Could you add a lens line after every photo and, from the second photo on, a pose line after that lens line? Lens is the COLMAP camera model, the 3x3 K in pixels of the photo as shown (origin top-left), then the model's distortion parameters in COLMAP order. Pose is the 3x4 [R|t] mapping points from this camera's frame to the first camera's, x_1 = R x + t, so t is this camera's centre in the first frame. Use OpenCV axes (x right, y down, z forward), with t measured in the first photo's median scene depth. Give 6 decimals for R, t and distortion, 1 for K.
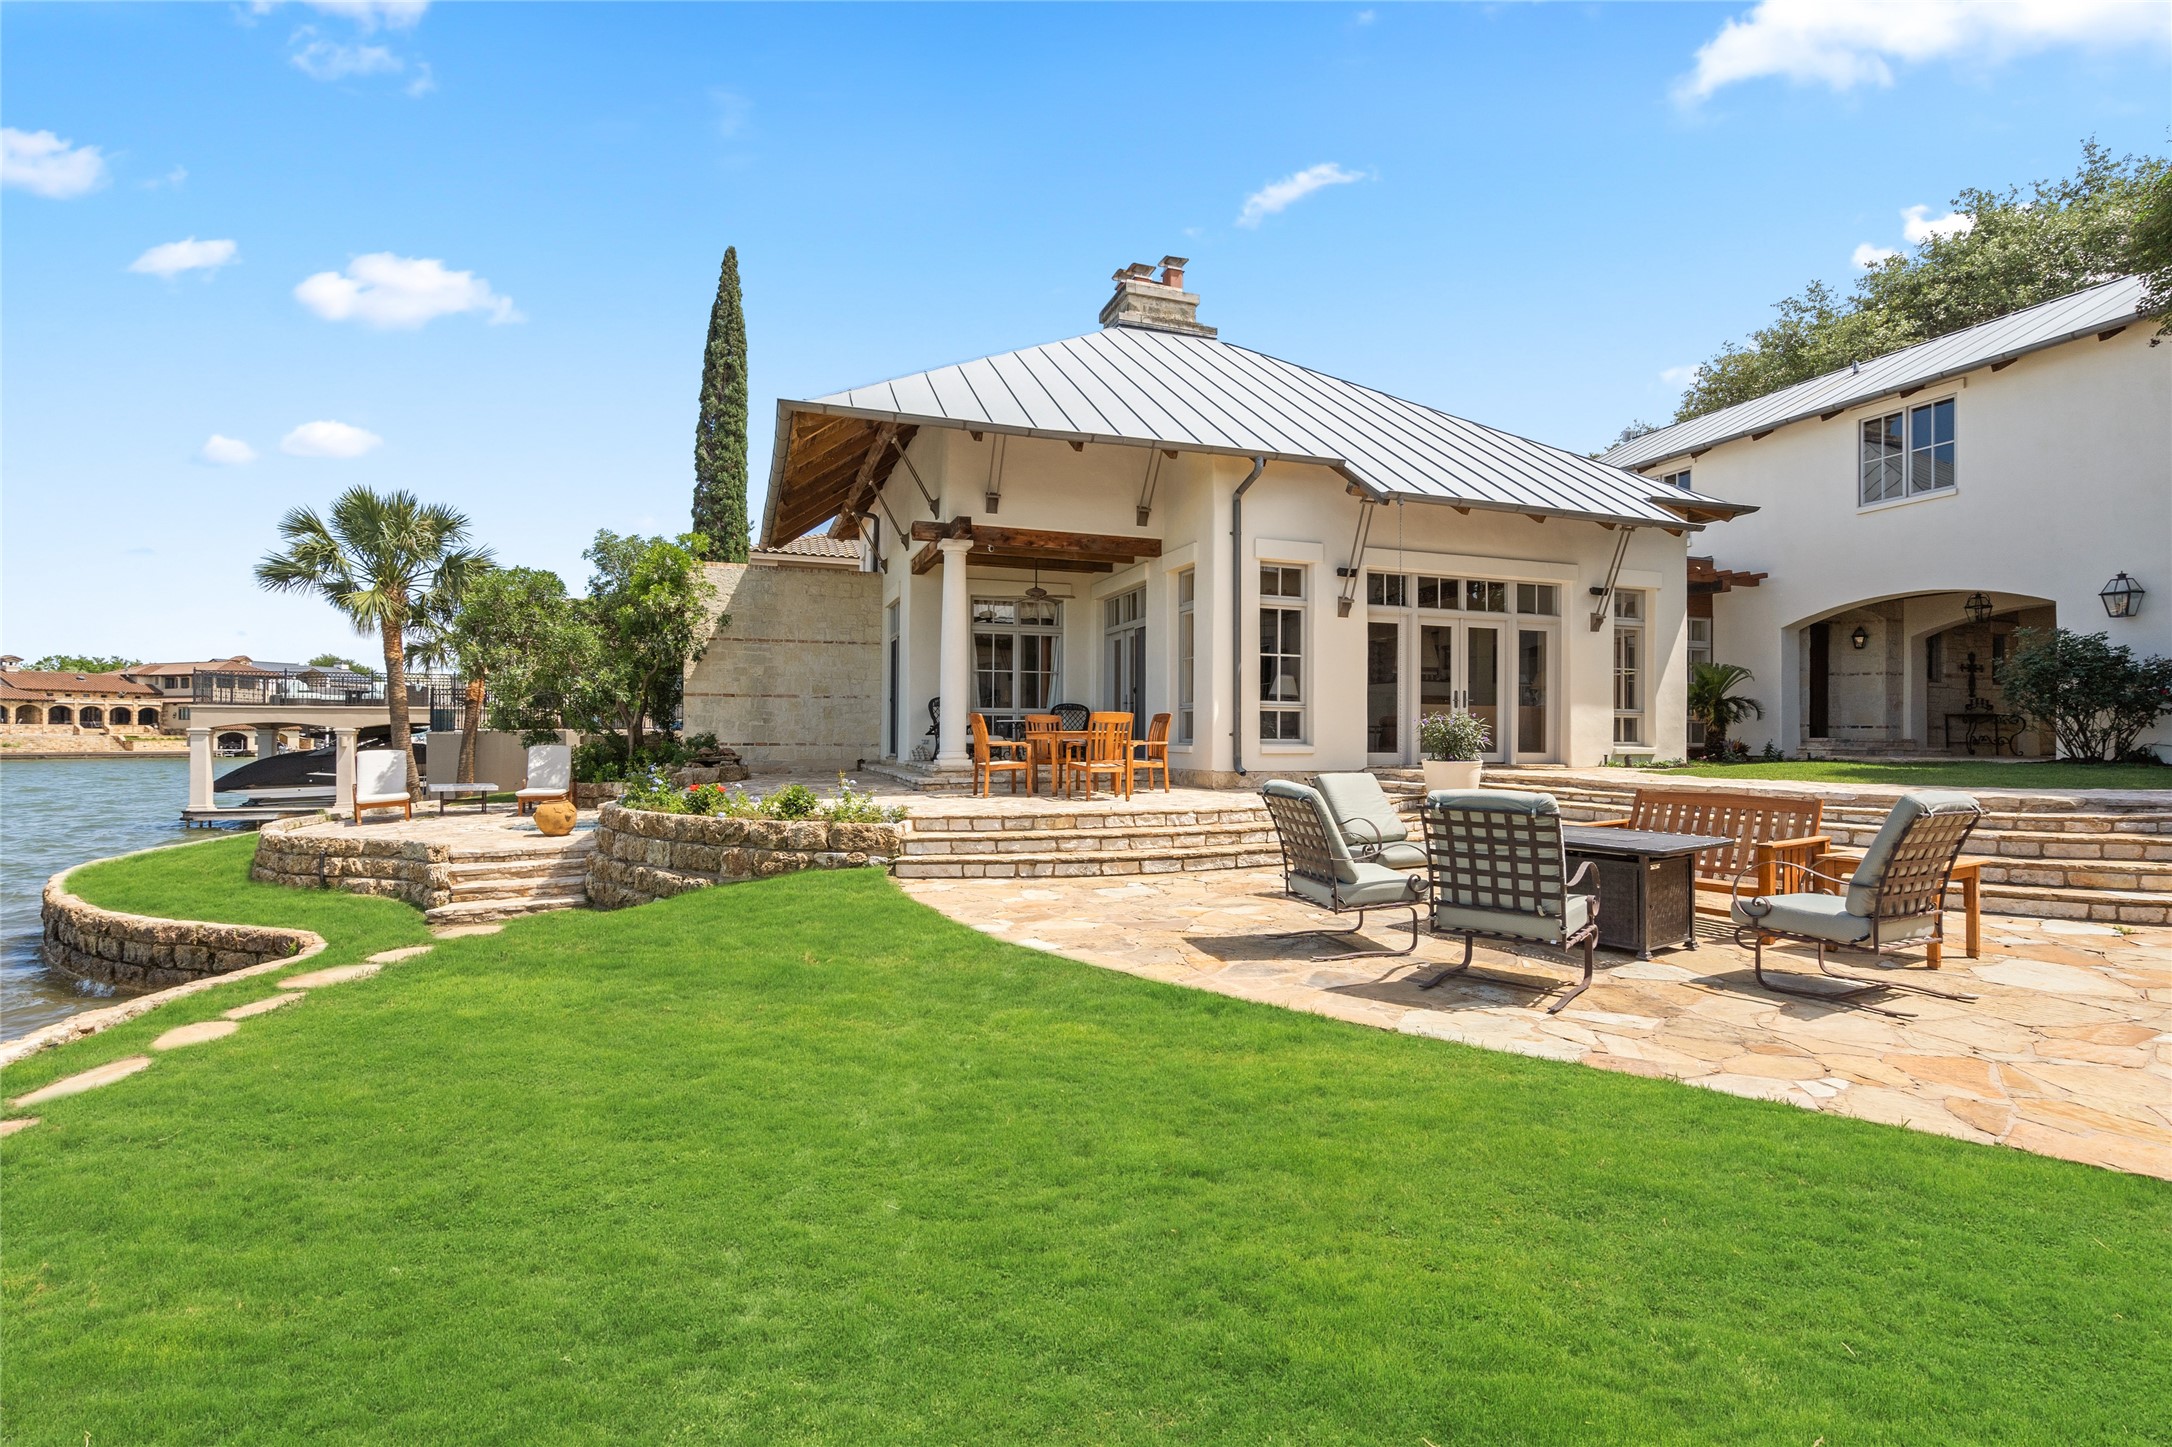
lens RADIAL K [[993.9, 0, 1079.9], [0, 993.9, 727.3], [0, 0, 1]] dist [-0.009231, 0.005331]
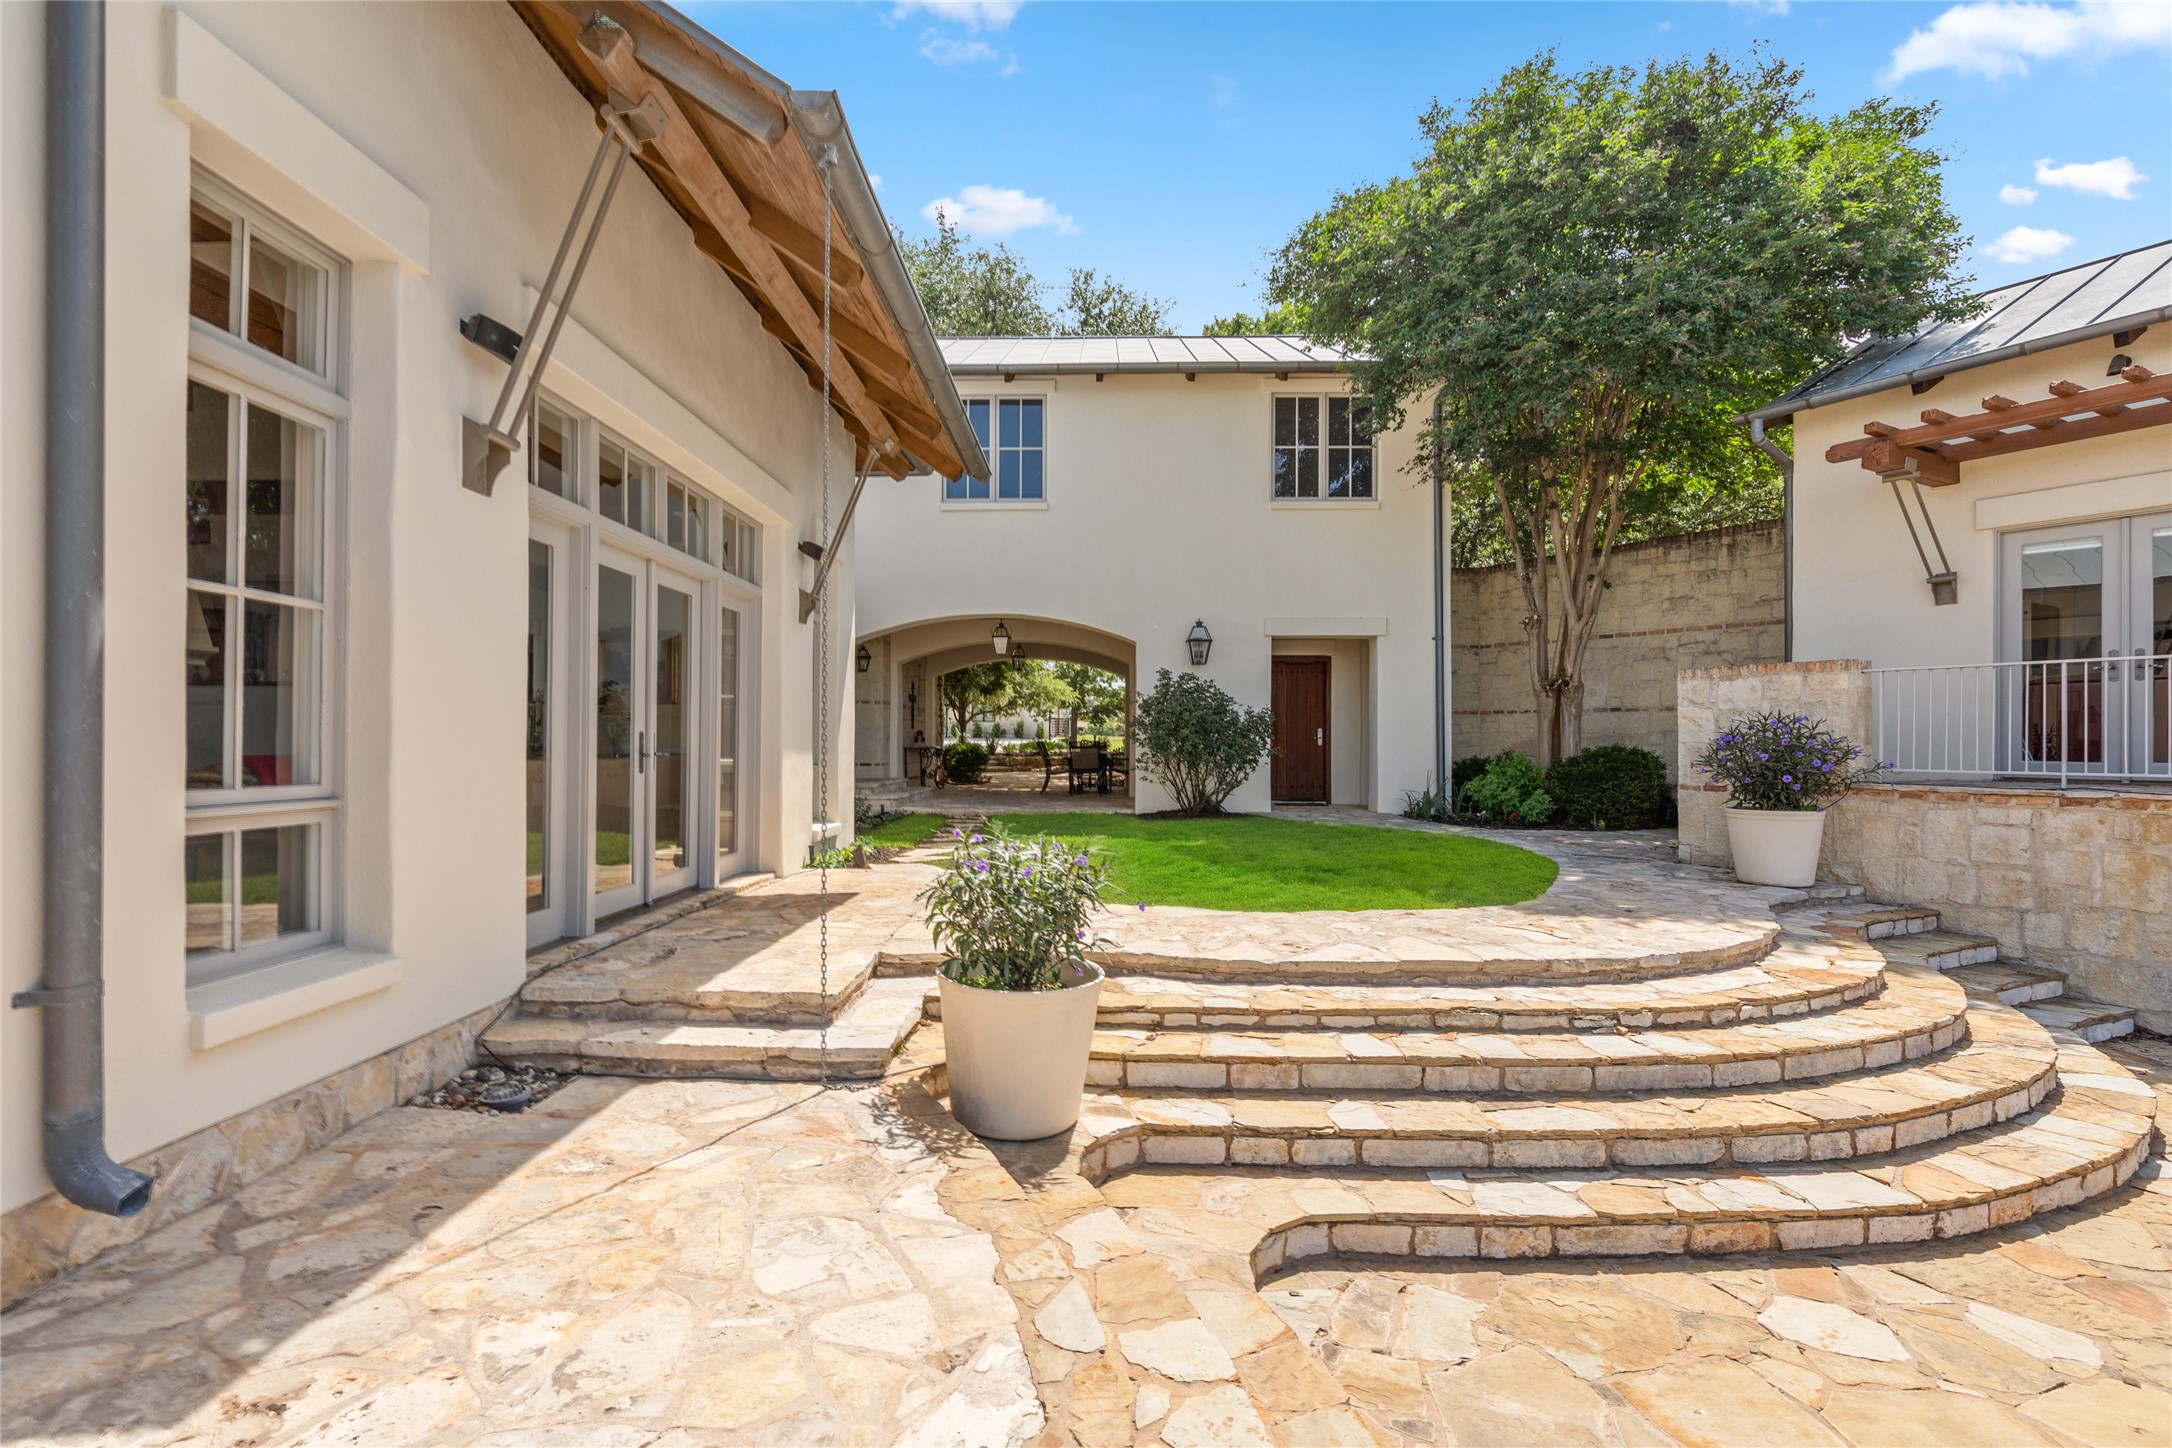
lens RADIAL K [[1028.5, 0, 1070.8], [0, 1028.5, 726.5], [0, 0, 1]] dist [0.001451, 0.000749]
pose [[0.352266, 0.007900, 0.935867, 0.039347], [-0.008878, 0.999948, -0.005099, -0.039100], [-0.935858, -0.006512, 0.352317, 0.683140]]
